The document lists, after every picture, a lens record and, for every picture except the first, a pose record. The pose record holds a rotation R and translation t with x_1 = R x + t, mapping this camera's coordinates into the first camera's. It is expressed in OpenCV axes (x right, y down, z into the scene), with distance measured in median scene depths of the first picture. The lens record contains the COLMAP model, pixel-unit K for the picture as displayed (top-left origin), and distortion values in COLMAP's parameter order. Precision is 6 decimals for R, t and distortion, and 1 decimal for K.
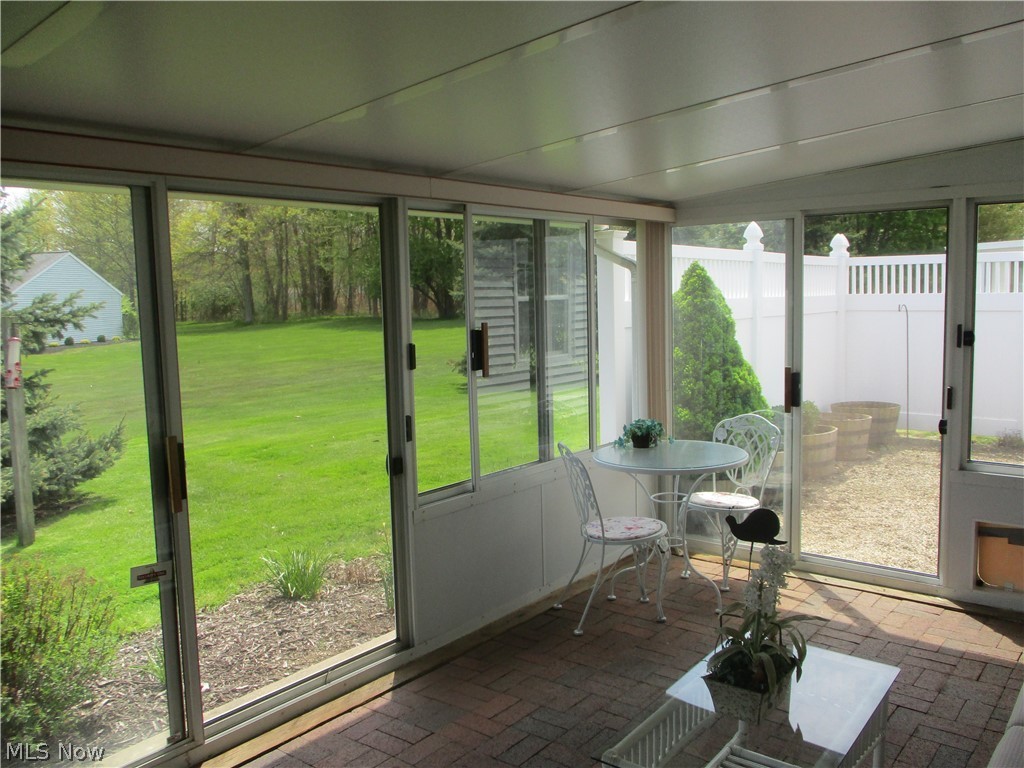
lens RADIAL K [[861.0, 0, 514.3], [0, 861.0, 379.1], [0, 0, 1]] dist [-0.002184, -0.002768]
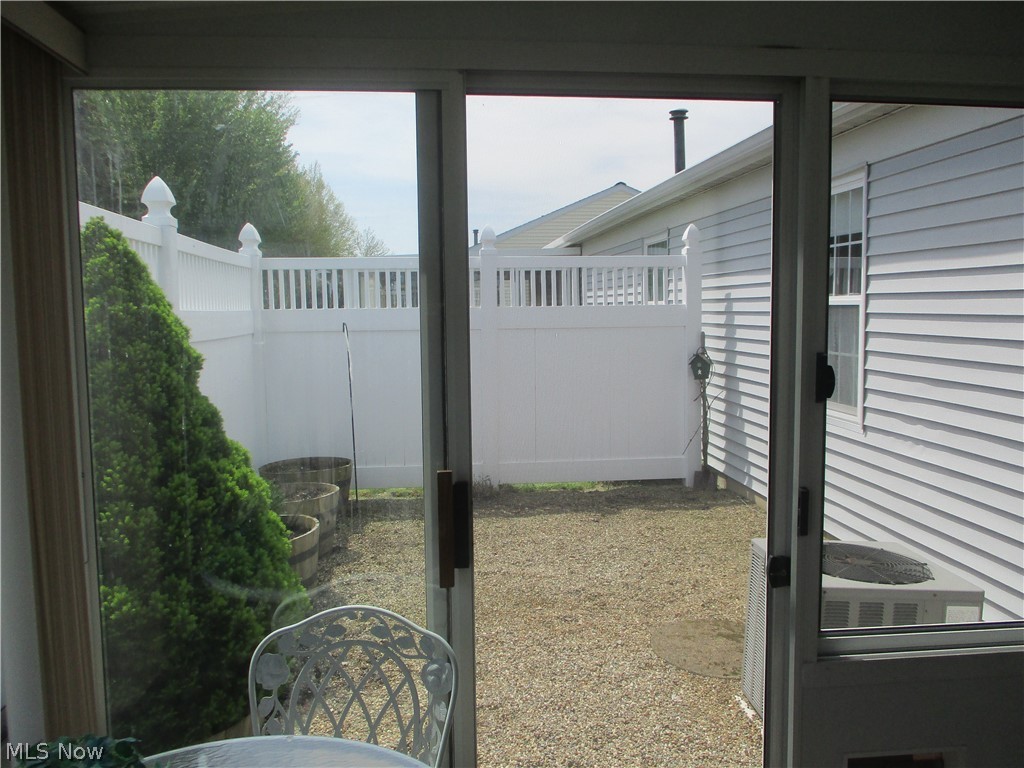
lens RADIAL K [[861.0, 0, 514.3], [0, 861.0, 379.1], [0, 0, 1]] dist [-0.002184, -0.002768]
pose [[0.715531, -0.045608, 0.697090, 0.059279], [0.064507, 0.997917, -0.000925, -0.044809], [-0.695596, 0.045629, 0.716983, 0.577385]]
